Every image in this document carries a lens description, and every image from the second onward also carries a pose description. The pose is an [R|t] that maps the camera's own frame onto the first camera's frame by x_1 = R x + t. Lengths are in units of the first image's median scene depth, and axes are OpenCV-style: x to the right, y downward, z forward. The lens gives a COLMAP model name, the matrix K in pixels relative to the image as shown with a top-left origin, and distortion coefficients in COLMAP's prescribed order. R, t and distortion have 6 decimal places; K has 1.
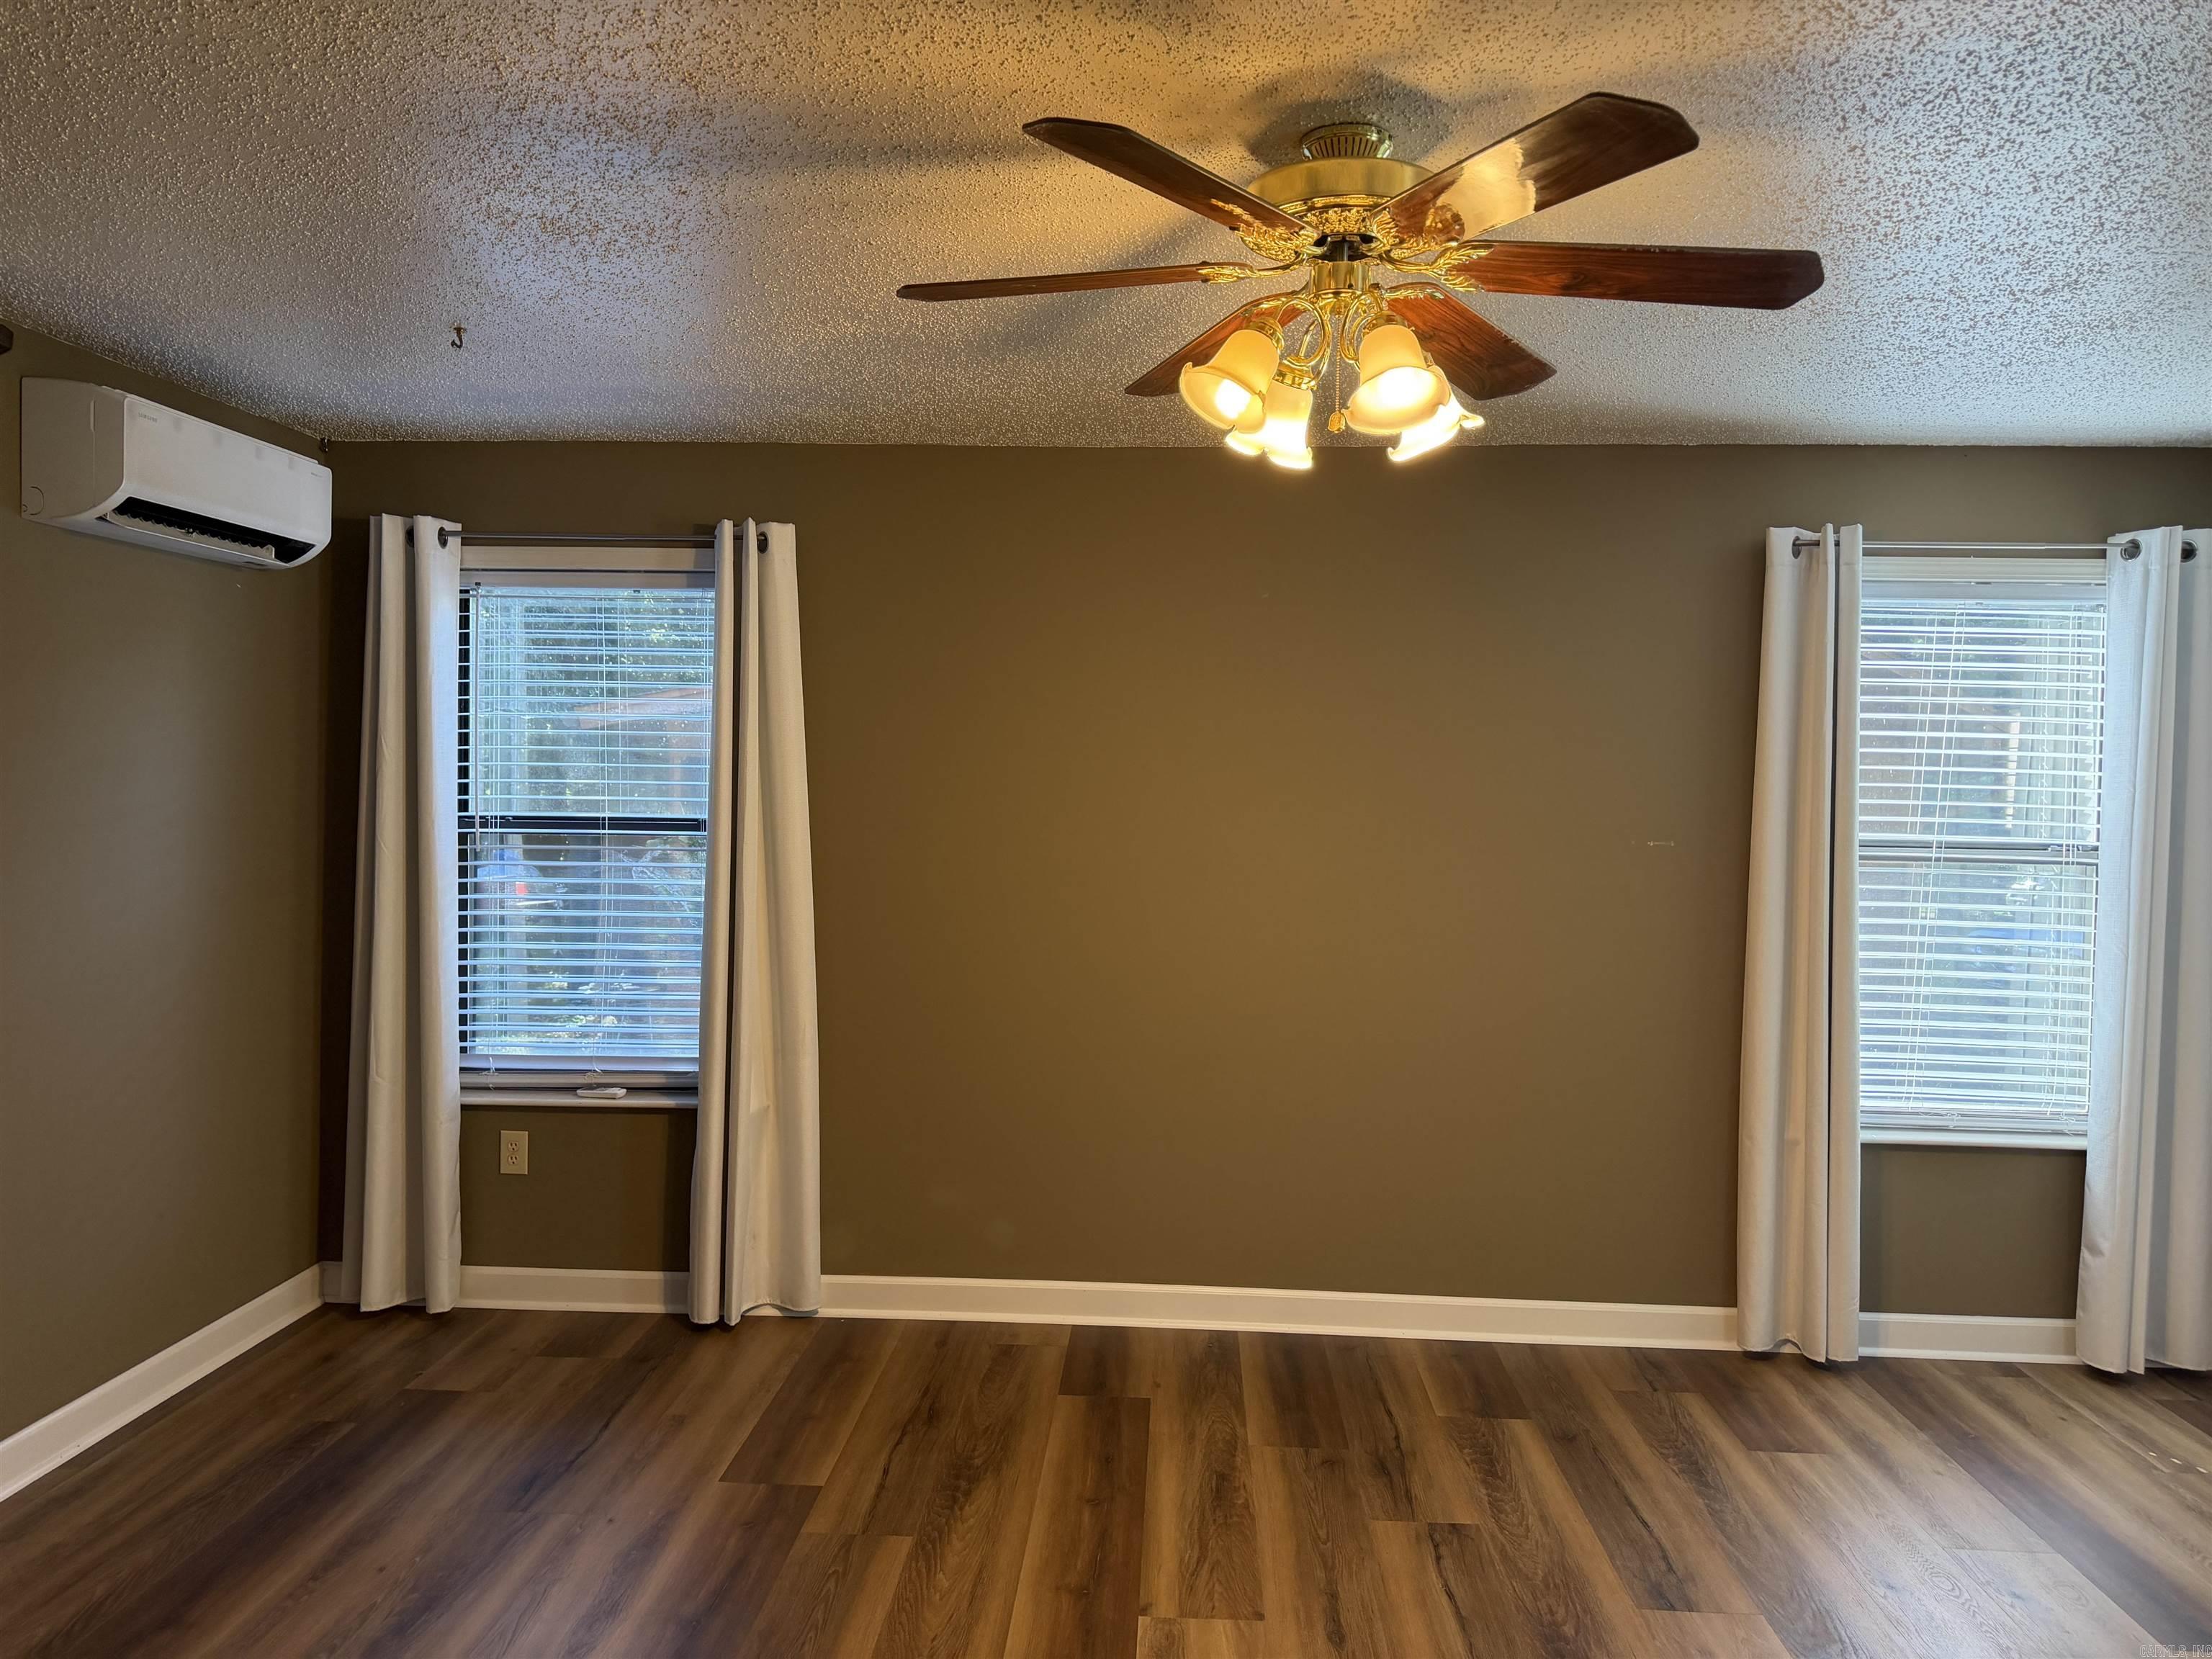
lens RADIAL K [[1493.8, 0, 1106.0], [0, 1493.8, 829.5], [0, 0, 1]] dist [0.036873, -0.049685]
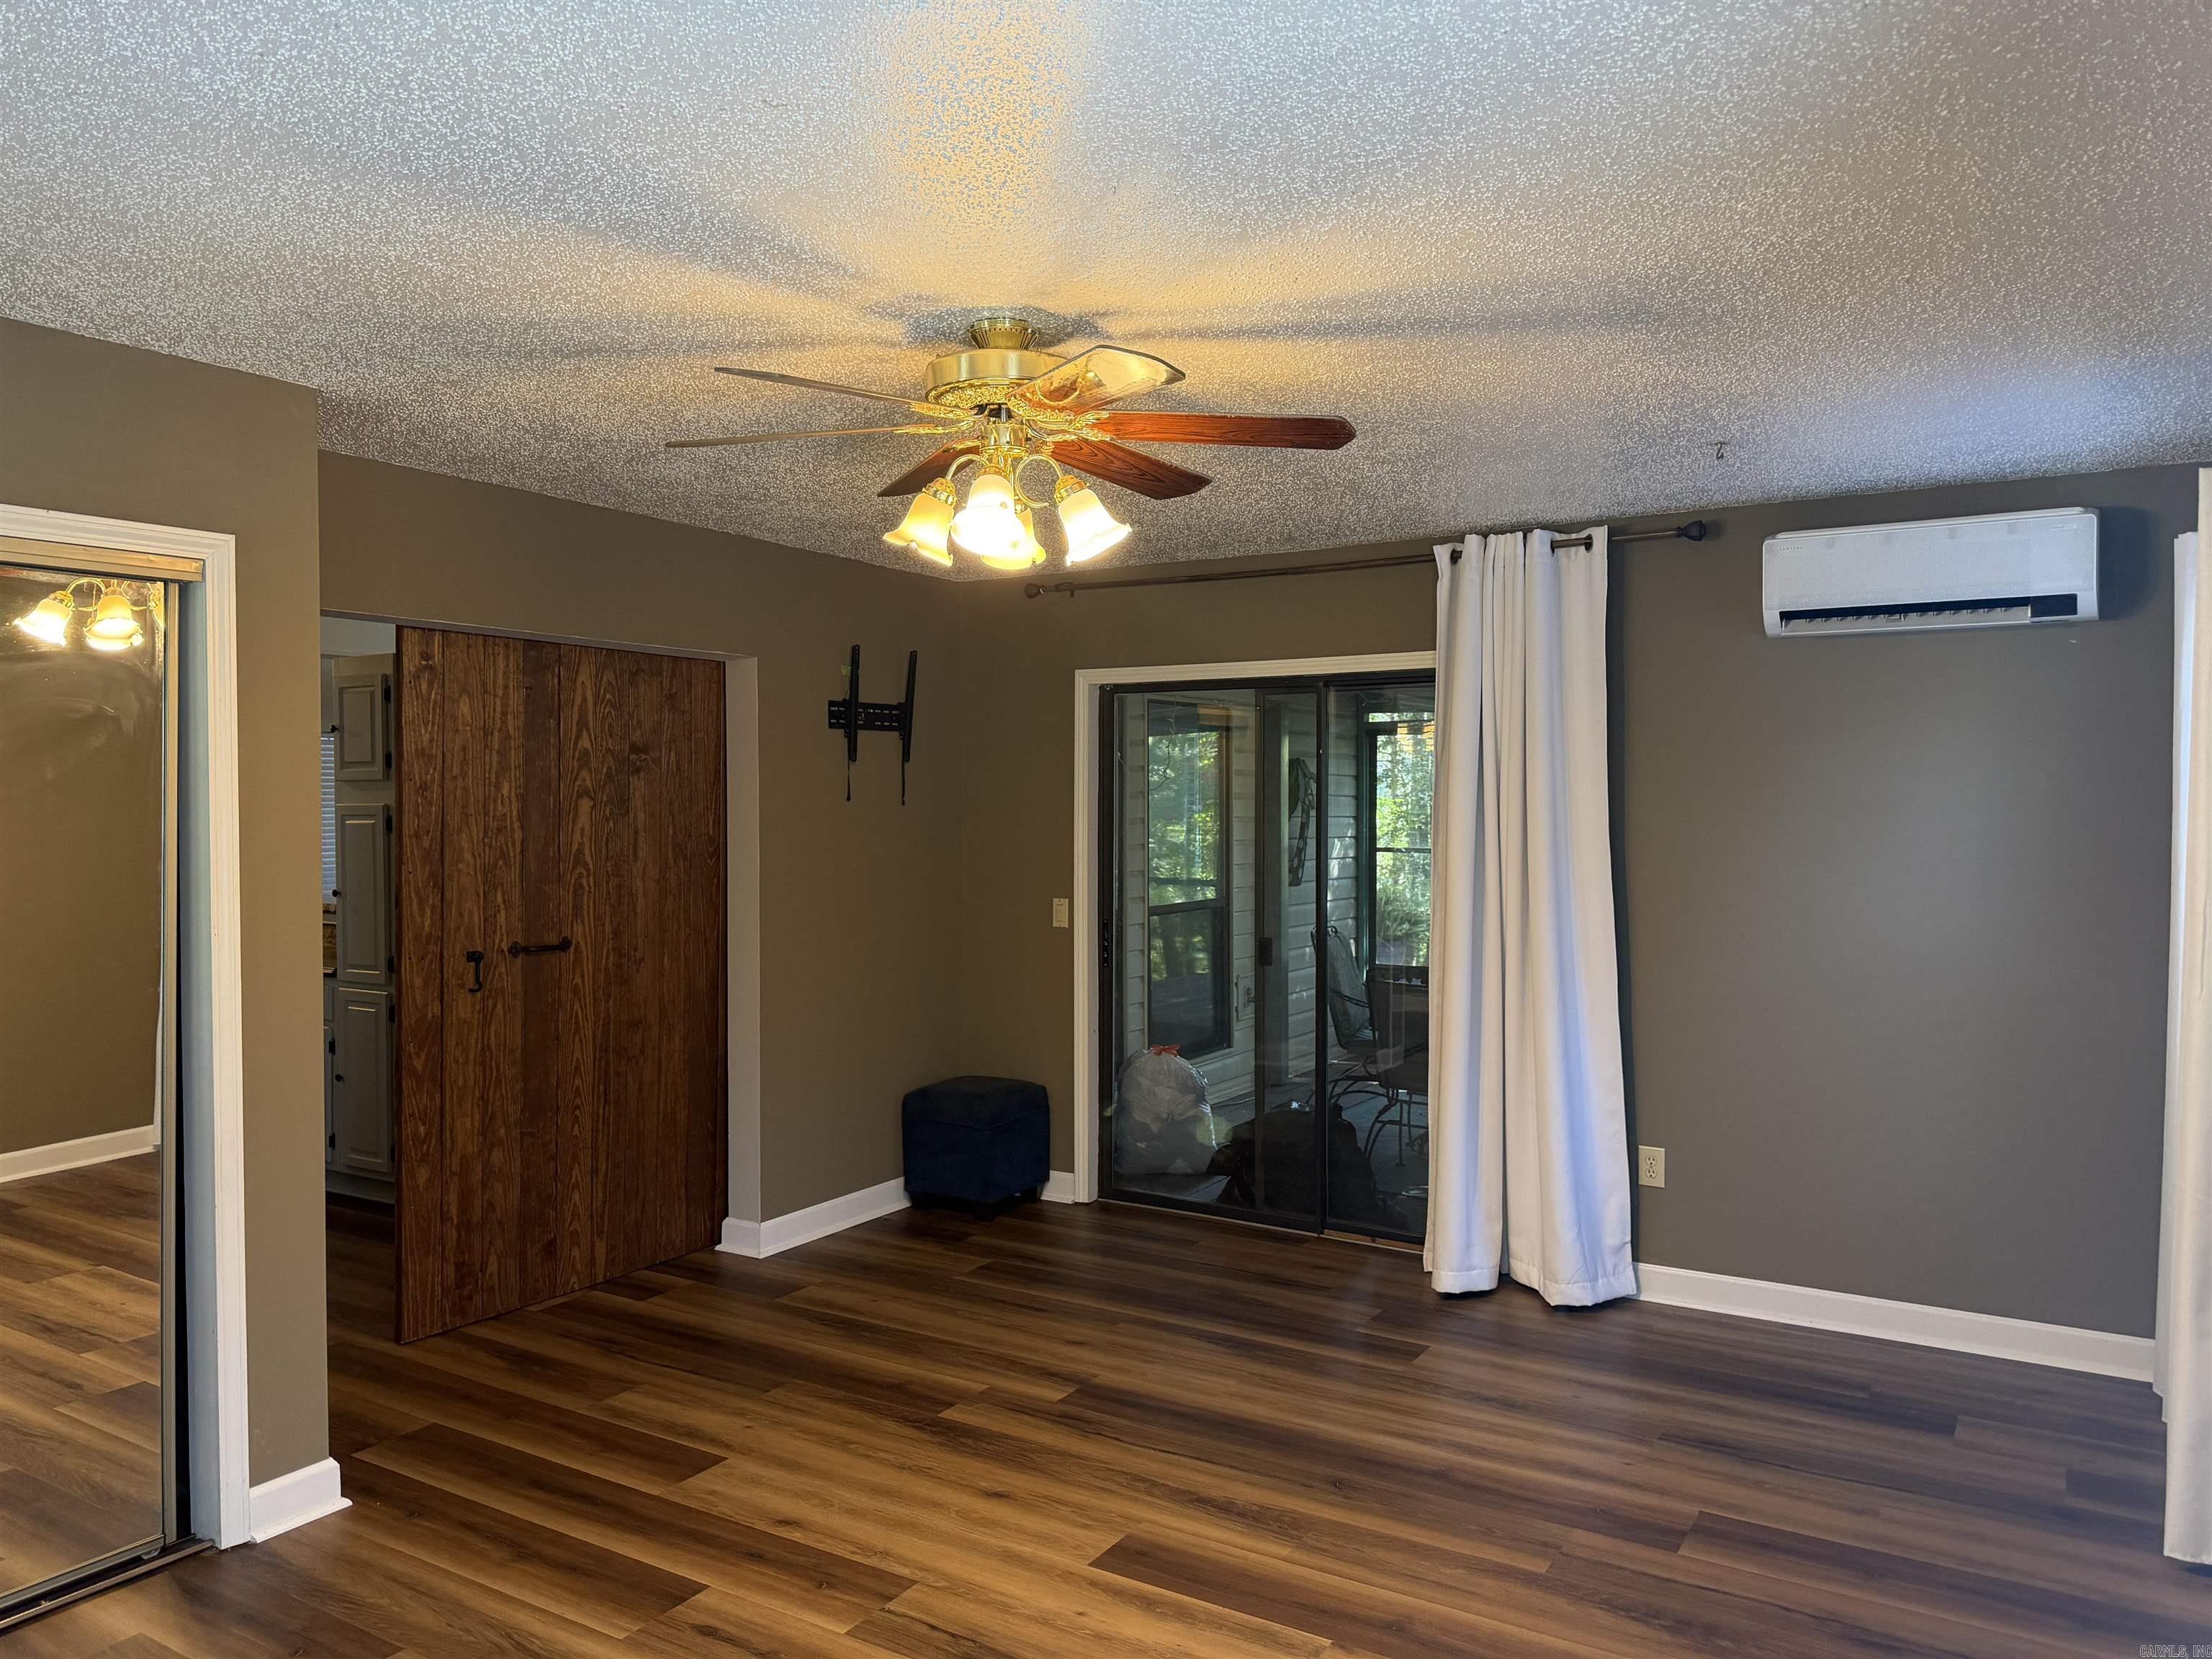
lens RADIAL K [[1594.8, 0, 1106.0], [0, 1594.8, 829.5], [0, 0, 1]] dist [0.000631, -0.001415]
pose [[-0.461988, 0.017277, -0.886718, 0.733435], [-0.030166, 0.998926, 0.035180, -0.047726], [0.886373, 0.043002, -0.460971, 0.925734]]
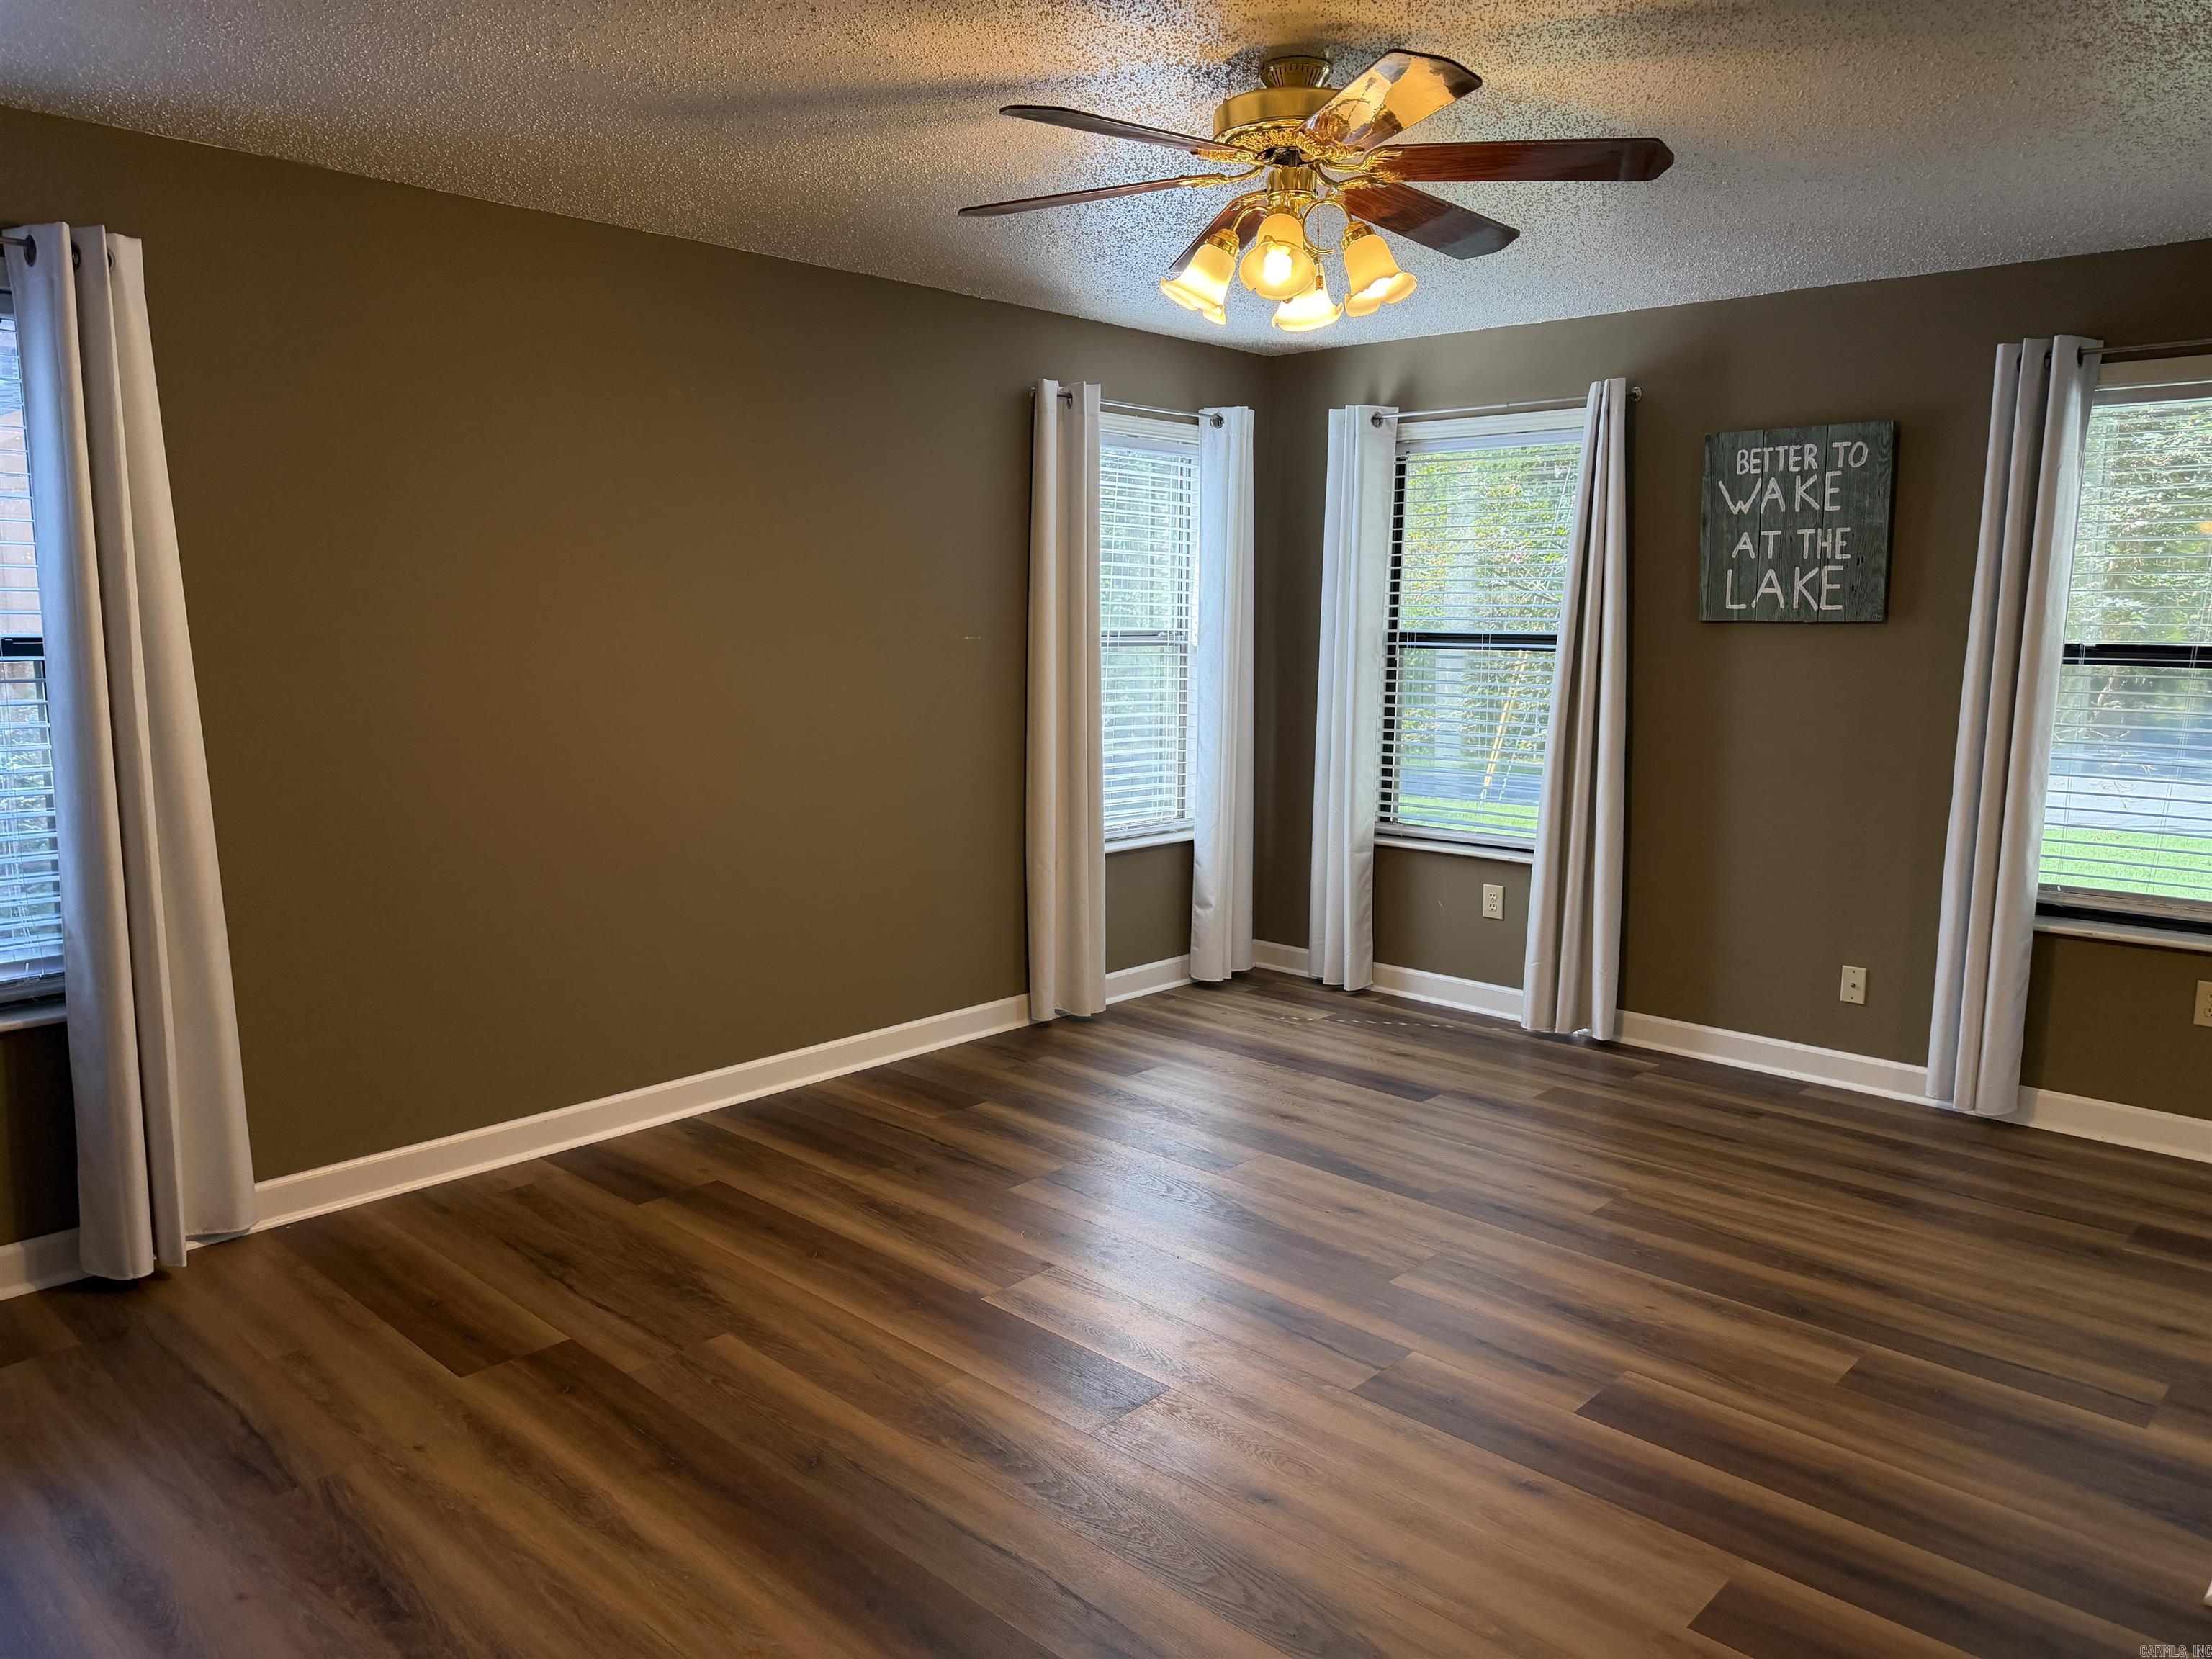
lens RADIAL K [[1525.7, 0, 1106.0], [0, 1525.7, 829.5], [0, 0, 1]] dist [0.008562, -0.047546]
pose [[0.638768, -0.121817, 0.759695, -0.545436], [0.016938, 0.989374, 0.144405, -0.012125], [-0.769213, -0.079374, 0.634043, 0.126787]]
